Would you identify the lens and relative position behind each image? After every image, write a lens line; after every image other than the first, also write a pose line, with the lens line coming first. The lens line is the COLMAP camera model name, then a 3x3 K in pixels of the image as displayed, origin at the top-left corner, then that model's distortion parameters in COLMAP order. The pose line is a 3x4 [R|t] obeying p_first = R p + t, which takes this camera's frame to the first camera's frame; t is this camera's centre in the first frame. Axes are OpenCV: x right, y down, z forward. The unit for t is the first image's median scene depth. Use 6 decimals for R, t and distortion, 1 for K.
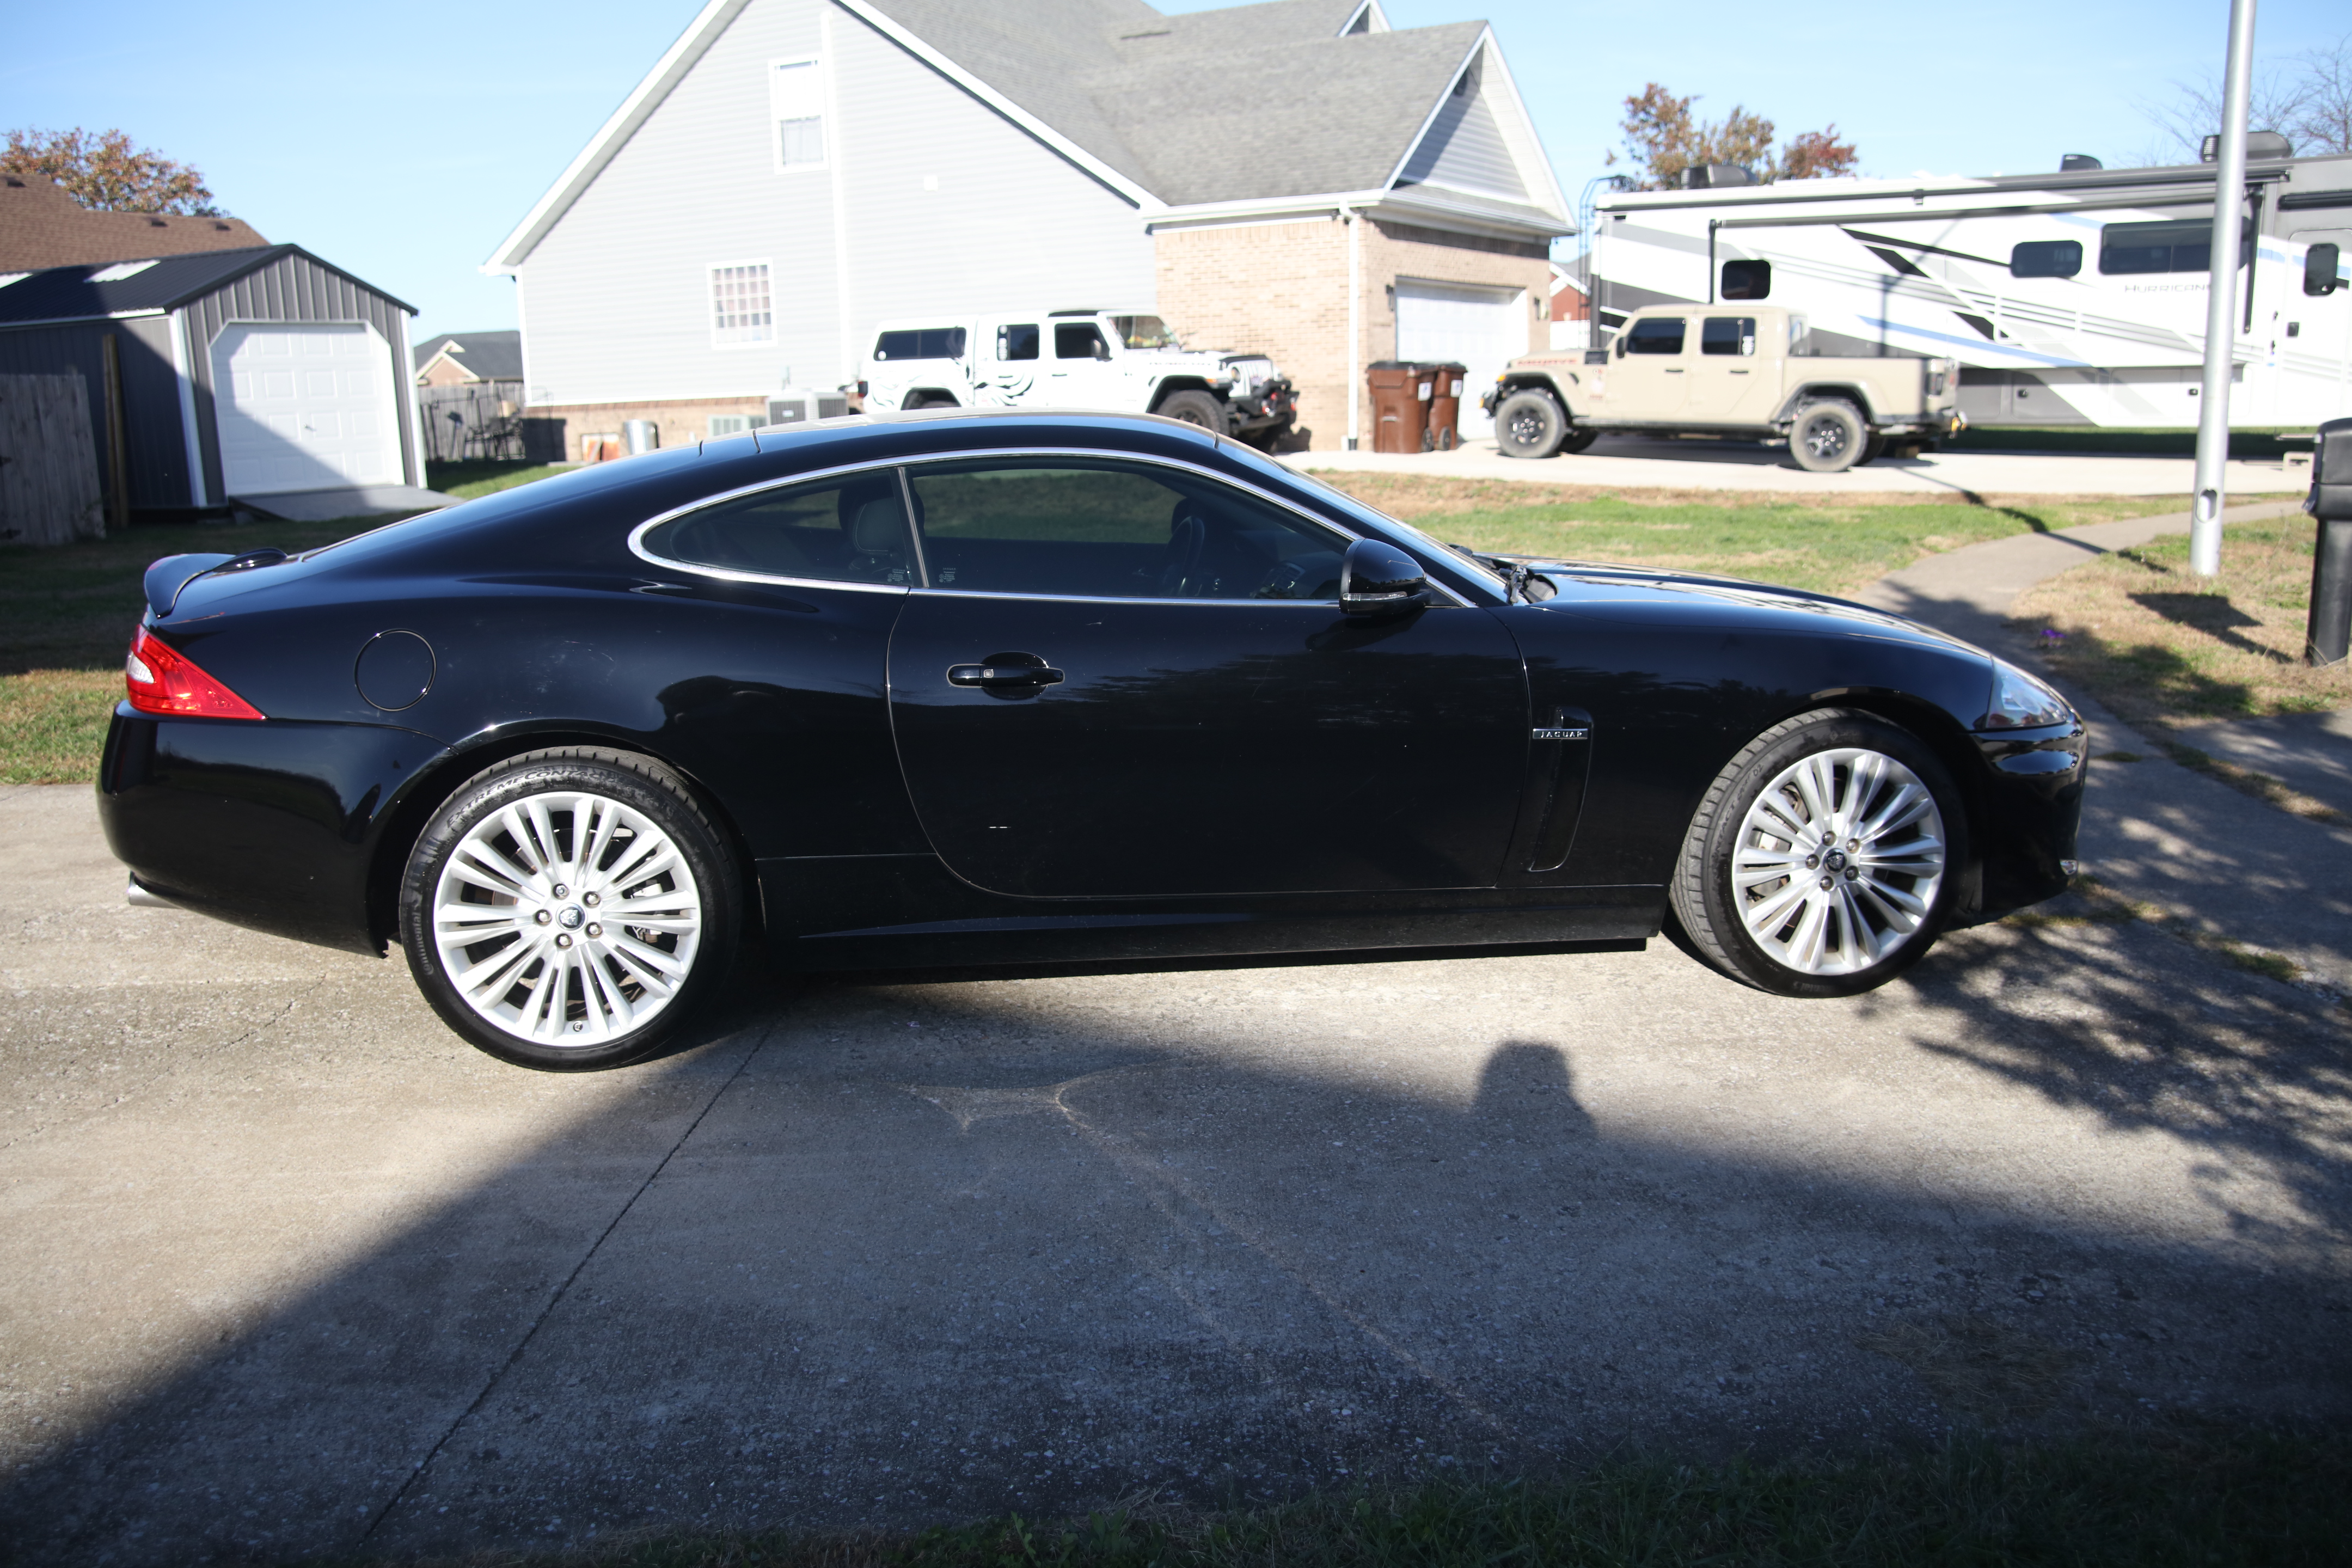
lens RADIAL K [[1994.4, 0, 1181.0], [0, 1994.4, 781.4], [0, 0, 1]] dist [-0.096308, 0.117920]
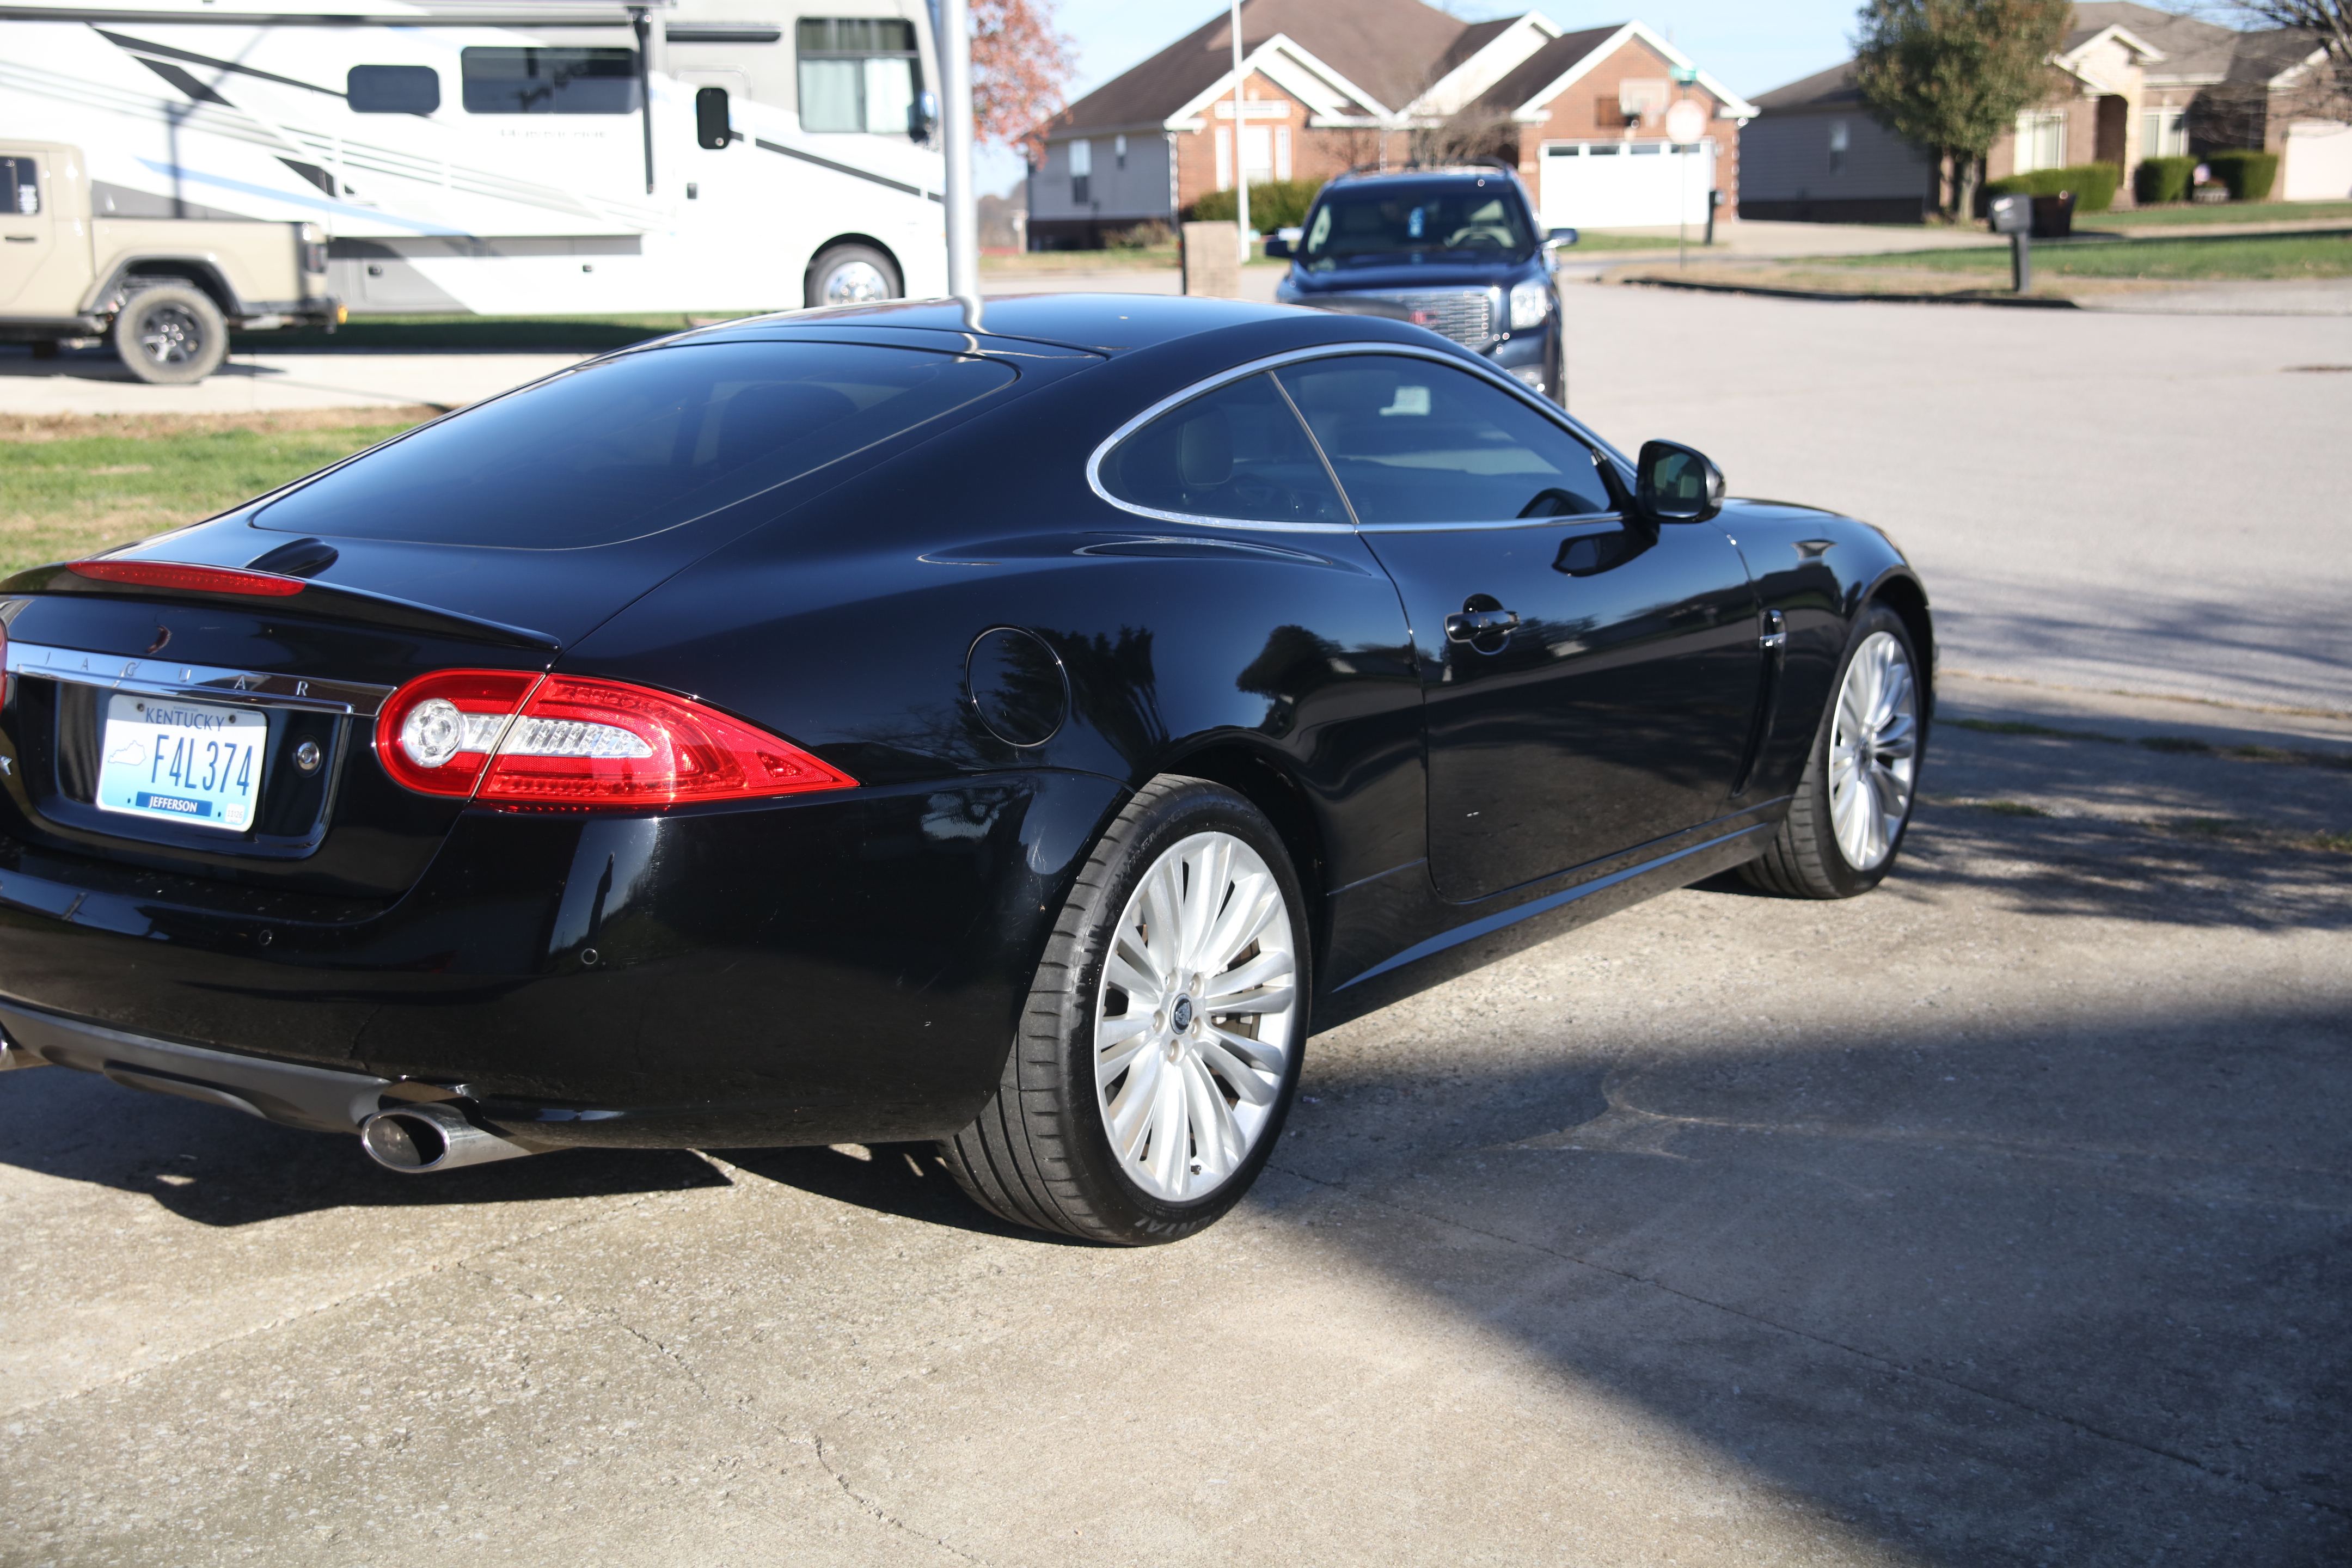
lens RADIAL K [[2851.4, 0, 1168.9], [0, 2851.4, 796.4], [0, 0, 1]] dist [0.031722, 0.054862]
pose [[0.693494, -0.128296, 0.708947, -0.169439], [0.137979, 0.989453, 0.044087, -0.008806], [-0.707126, 0.067245, 0.703883, 0.047350]]
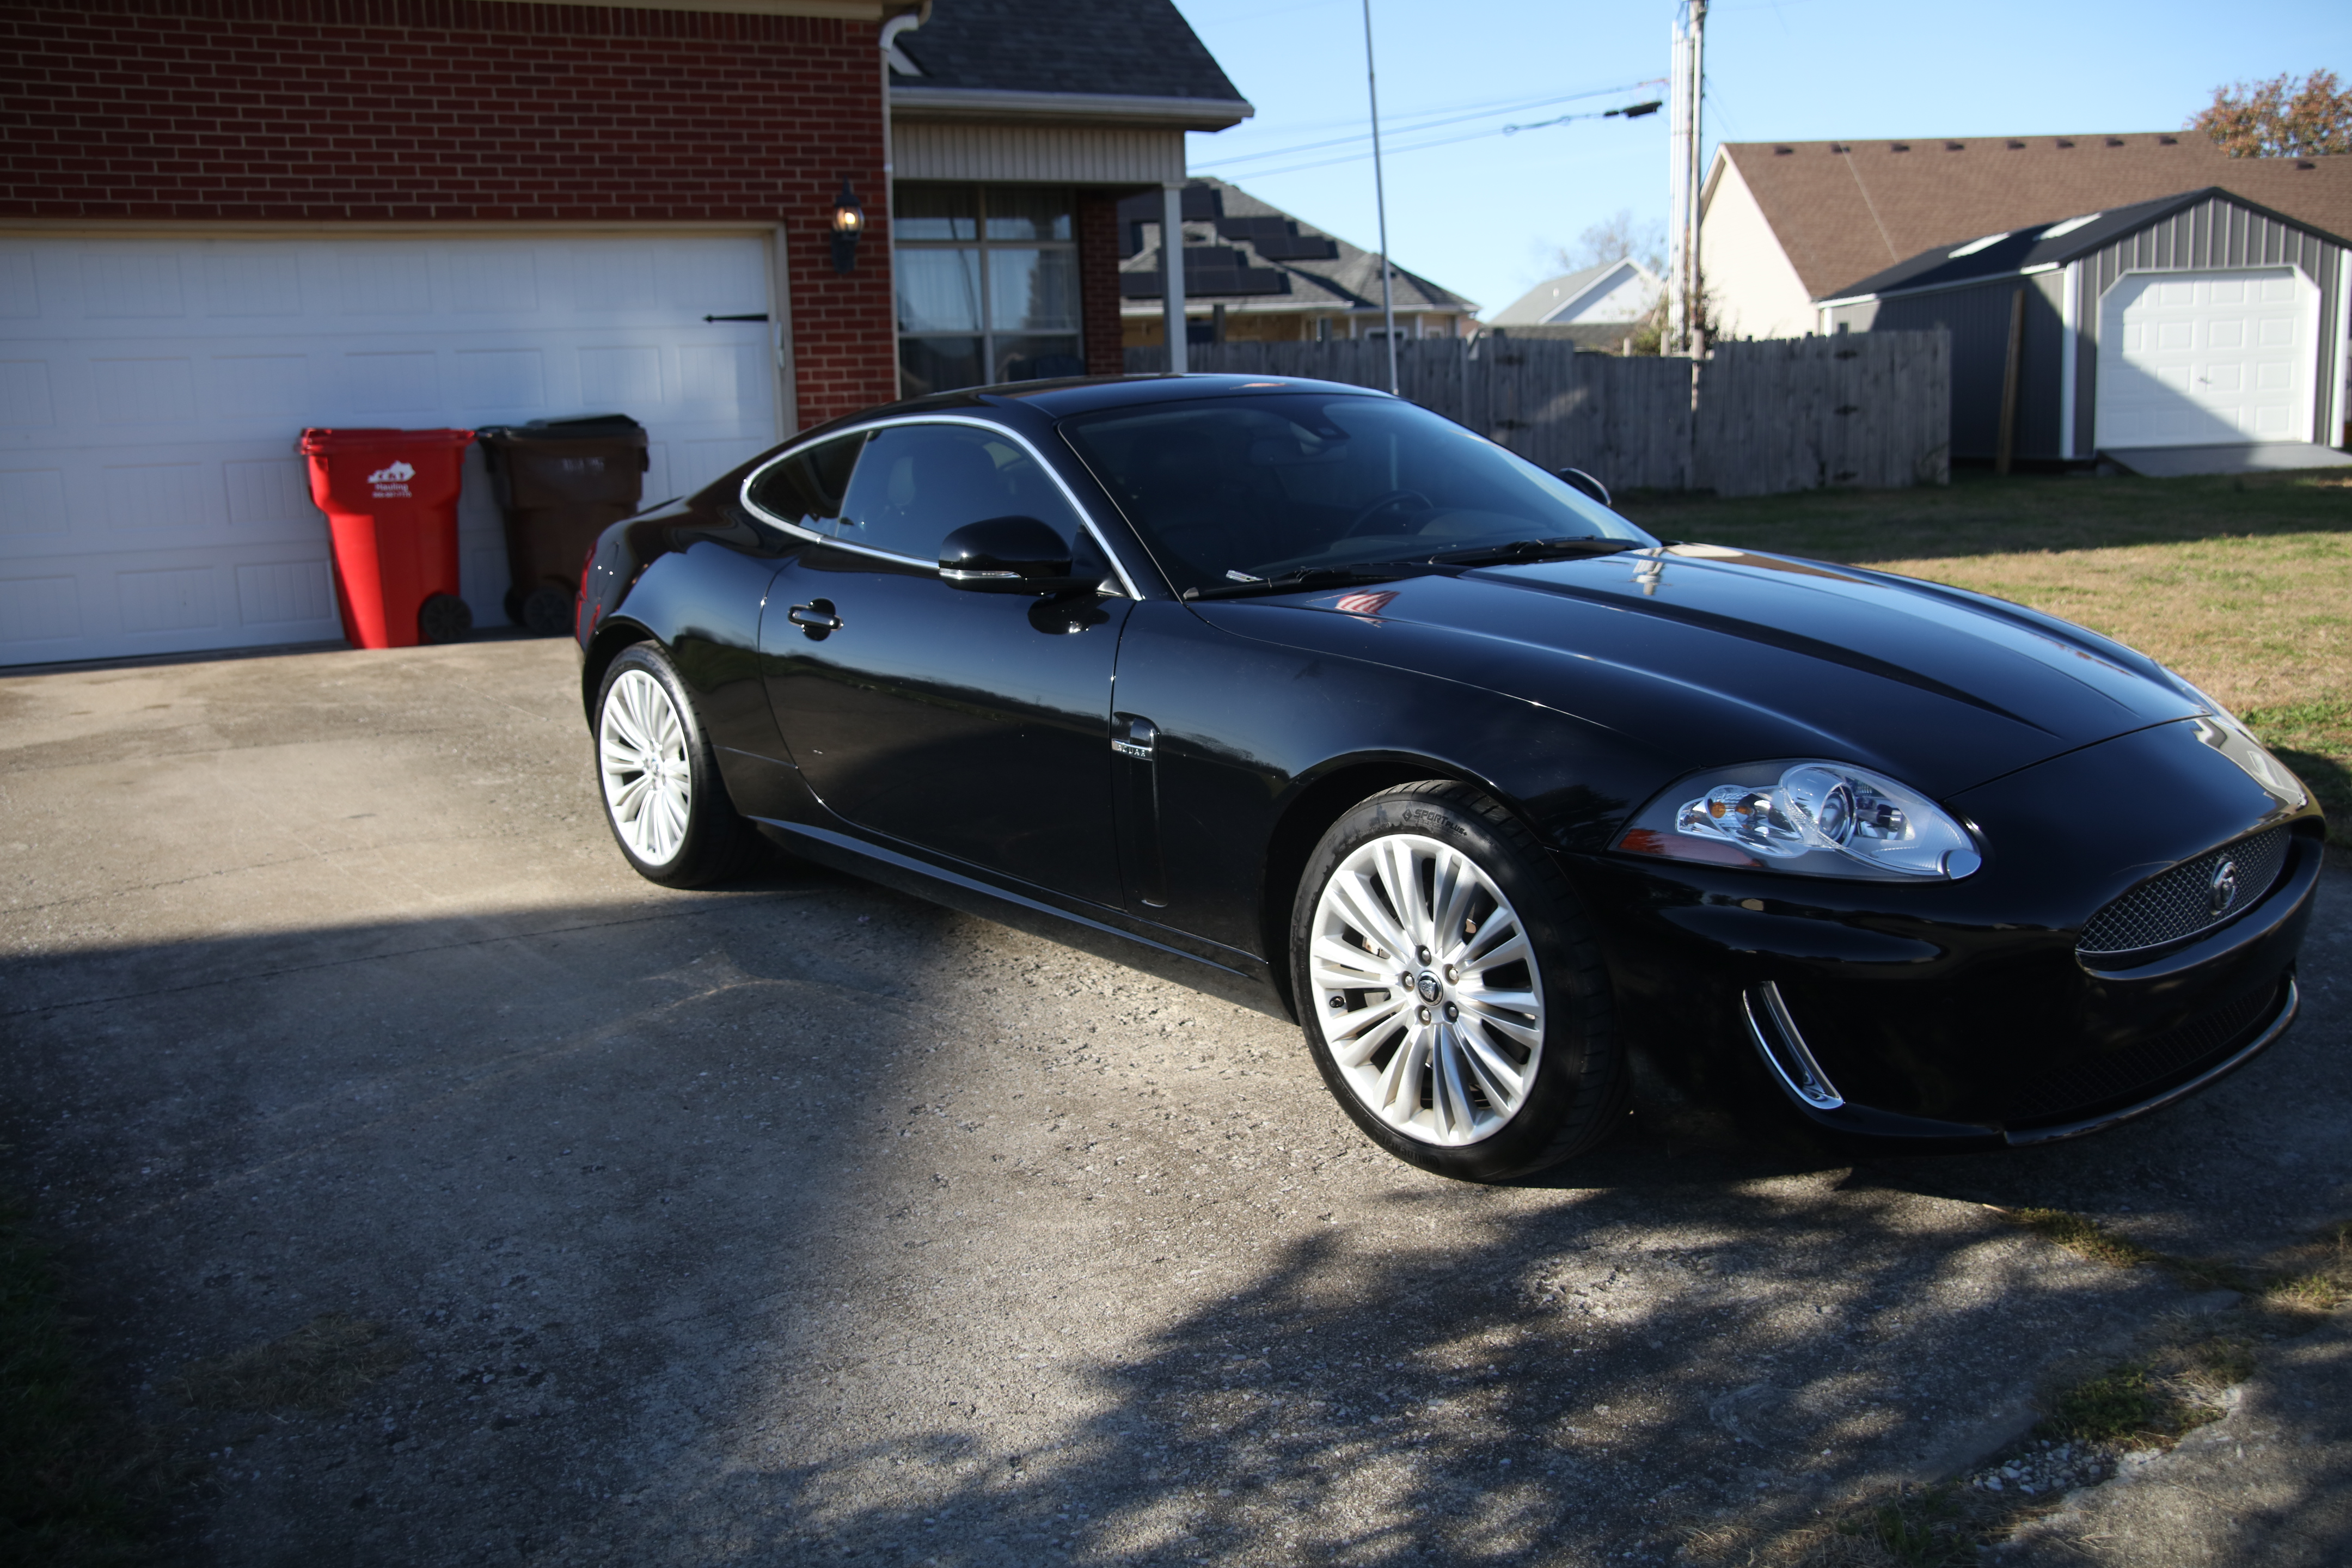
lens RADIAL K [[1994.4, 0, 1181.0], [0, 1994.4, 781.4], [0, 0, 1]] dist [-0.096308, 0.117920]
pose [[0.521270, 0.162389, -0.837799, 0.165679], [-0.141313, 0.984601, 0.102919, -0.018205], [0.841611, 0.064743, 0.536190, 0.097304]]
